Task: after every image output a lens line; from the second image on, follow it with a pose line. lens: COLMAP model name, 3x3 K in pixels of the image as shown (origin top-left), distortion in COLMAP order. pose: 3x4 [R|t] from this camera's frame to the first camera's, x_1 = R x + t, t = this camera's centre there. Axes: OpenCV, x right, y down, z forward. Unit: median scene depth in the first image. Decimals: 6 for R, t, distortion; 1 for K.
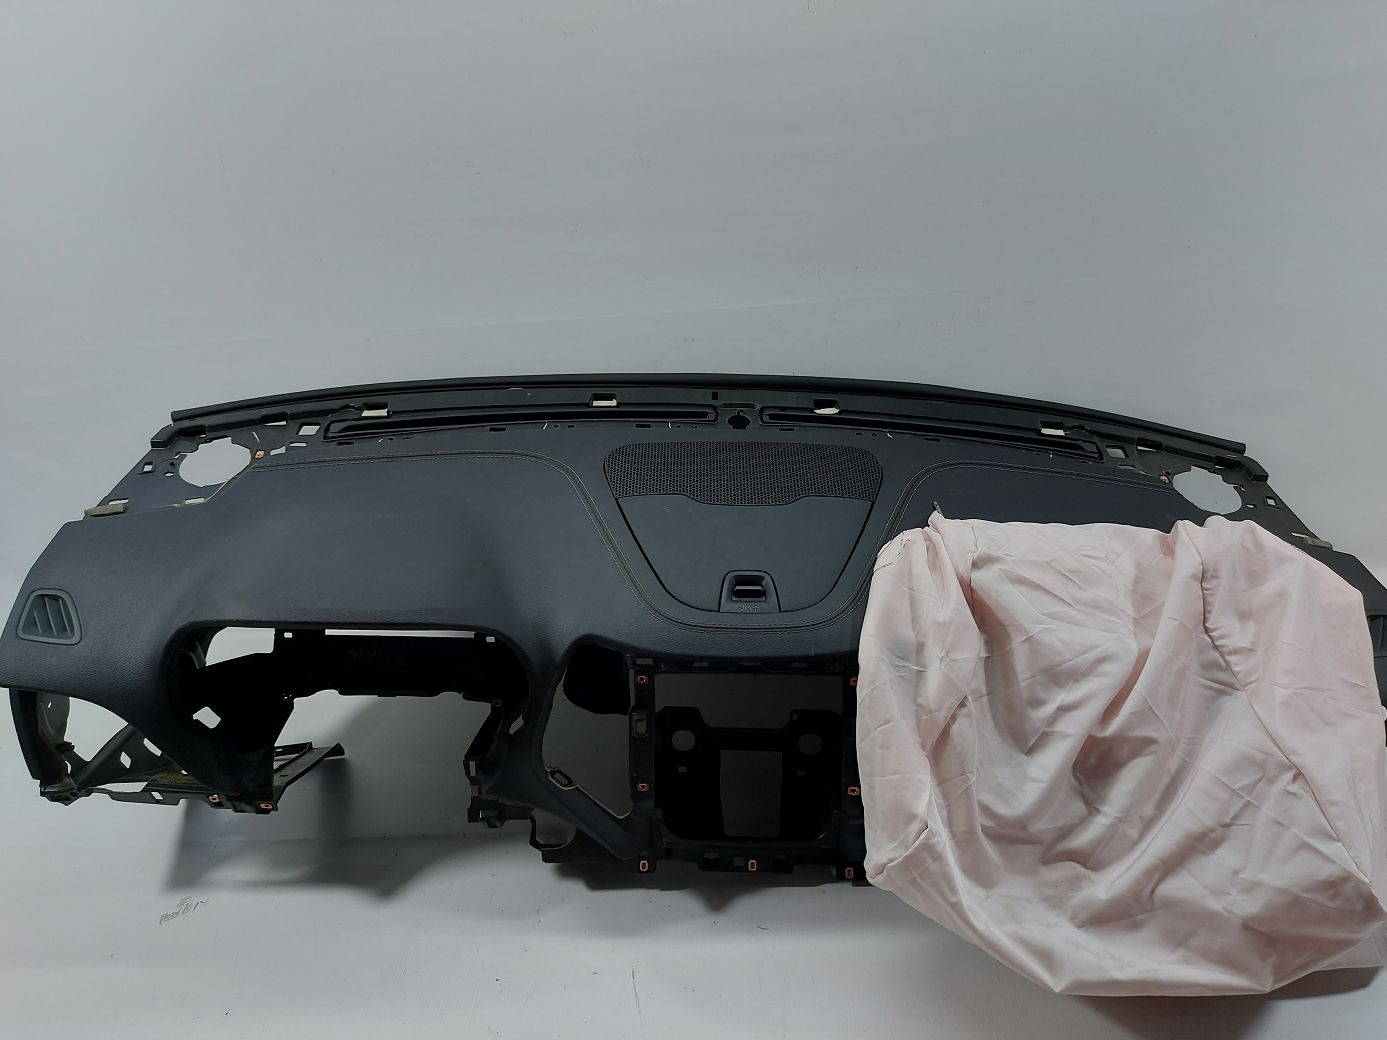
lens RADIAL K [[968.5, 0, 693.5], [0, 968.5, 520.0], [0, 0, 1]] dist [0.016740, -0.003620]
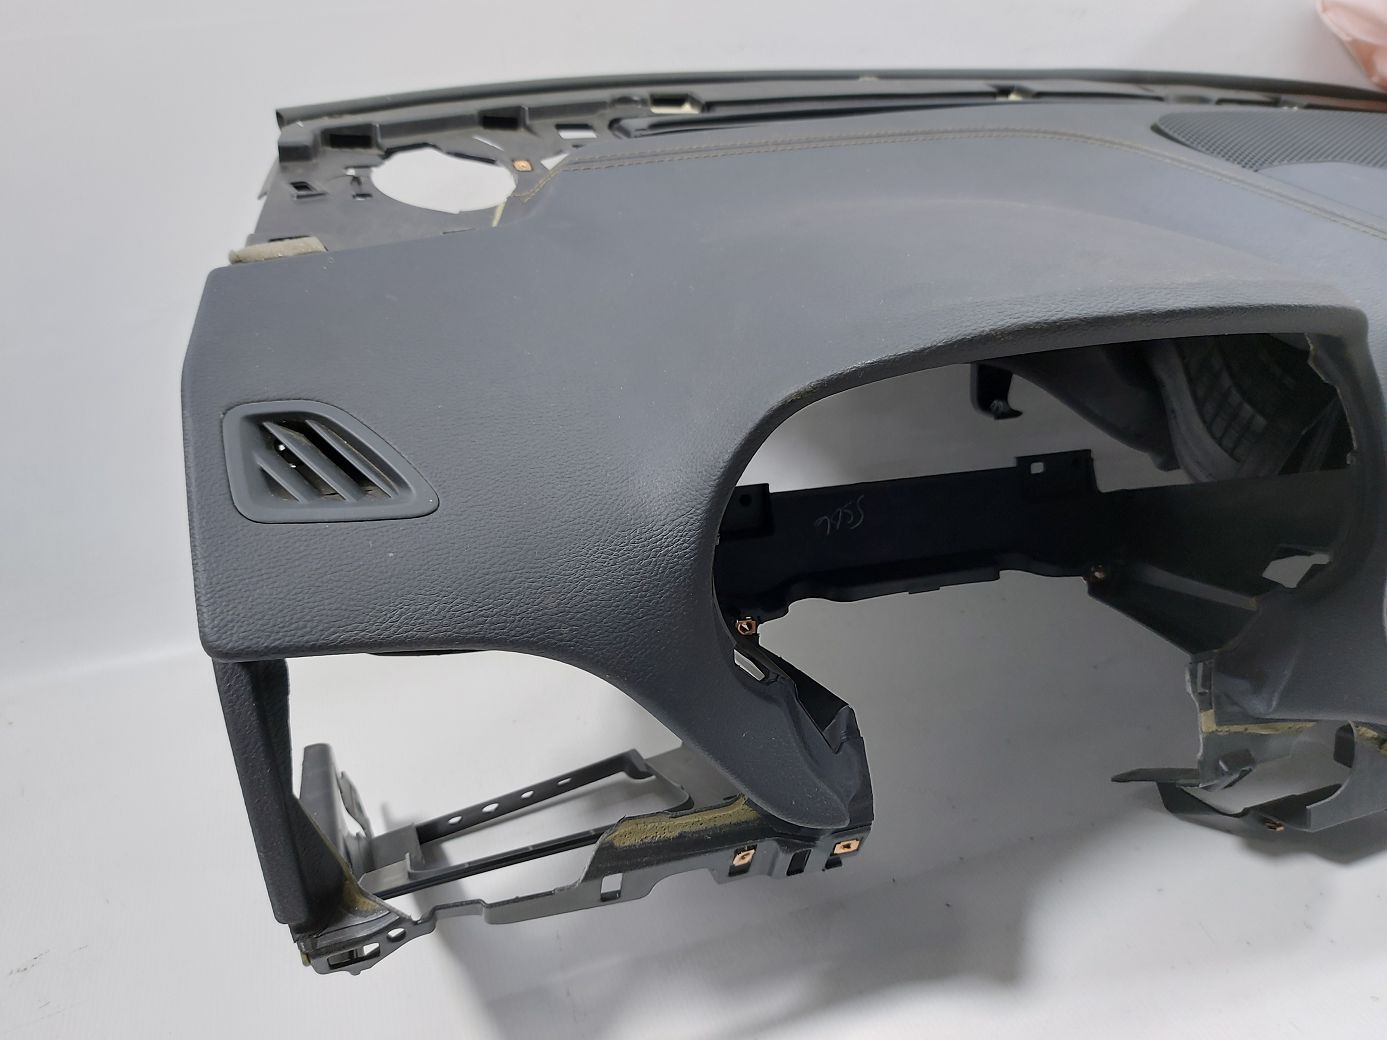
lens RADIAL K [[992.2, 0, 693.5], [0, 992.2, 520.0], [0, 0, 1]] dist [0.034860, 0.000129]
pose [[0.938445, -0.137796, 0.316755, -0.626305], [0.145633, 0.989338, -0.001079, 0.137033], [-0.313230, 0.047142, 0.948507, 0.582700]]
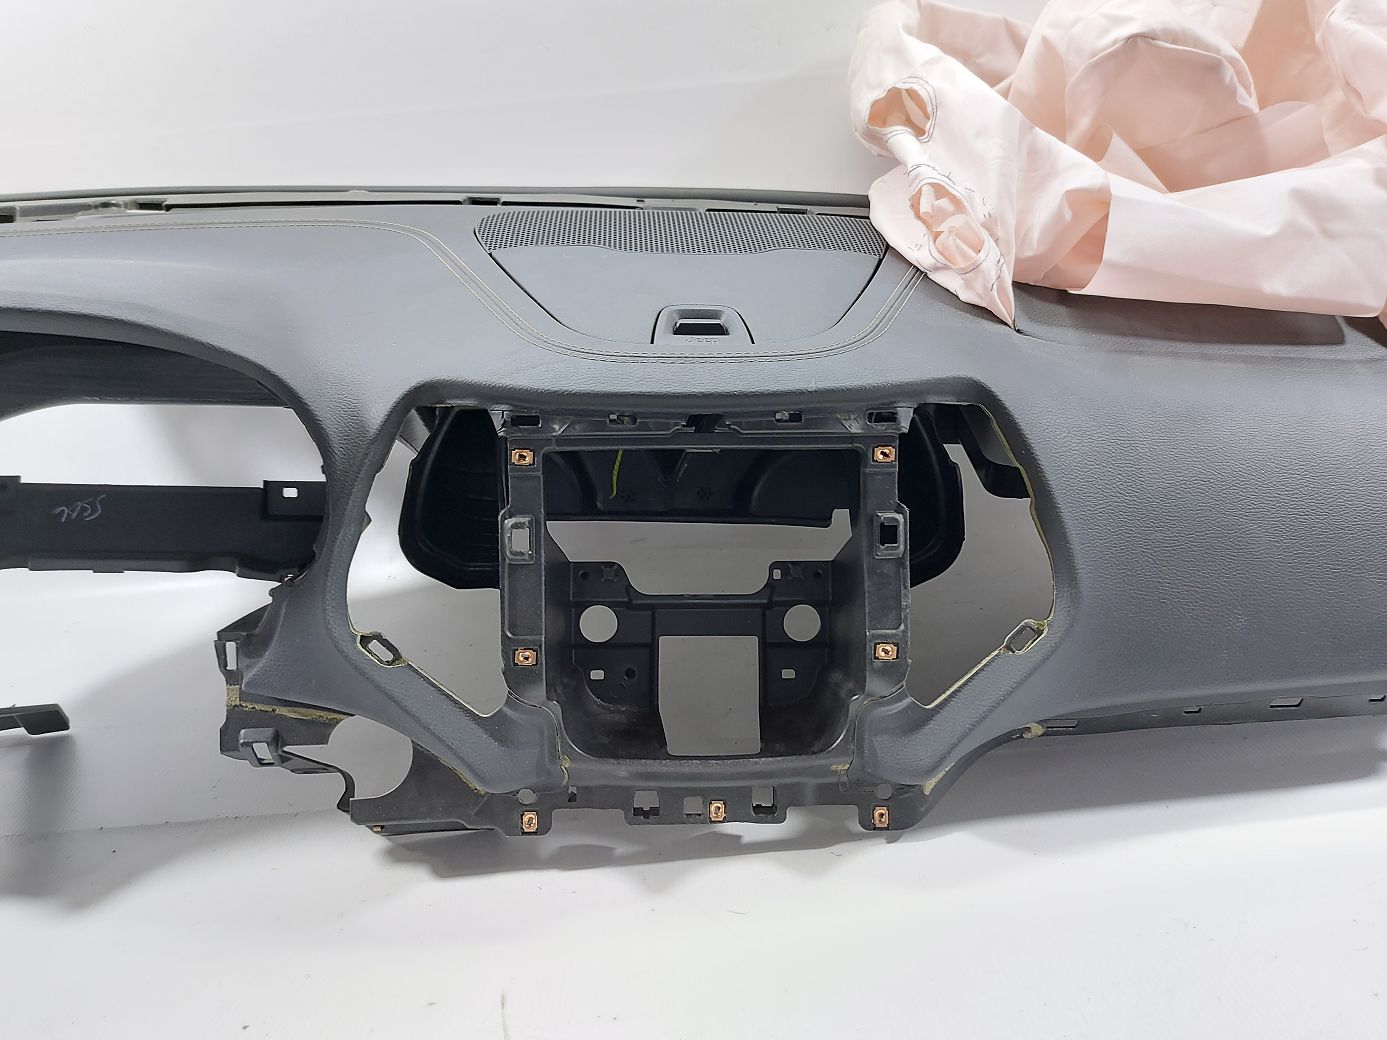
lens RADIAL K [[968.5, 0, 693.5], [0, 968.5, 520.0], [0, 0, 1]] dist [0.016740, -0.003620]
pose [[0.997324, -0.014680, 0.071623, 0.007150], [0.027412, 0.983254, -0.180168, 0.288000], [-0.067778, 0.181649, 0.981025, 0.395625]]
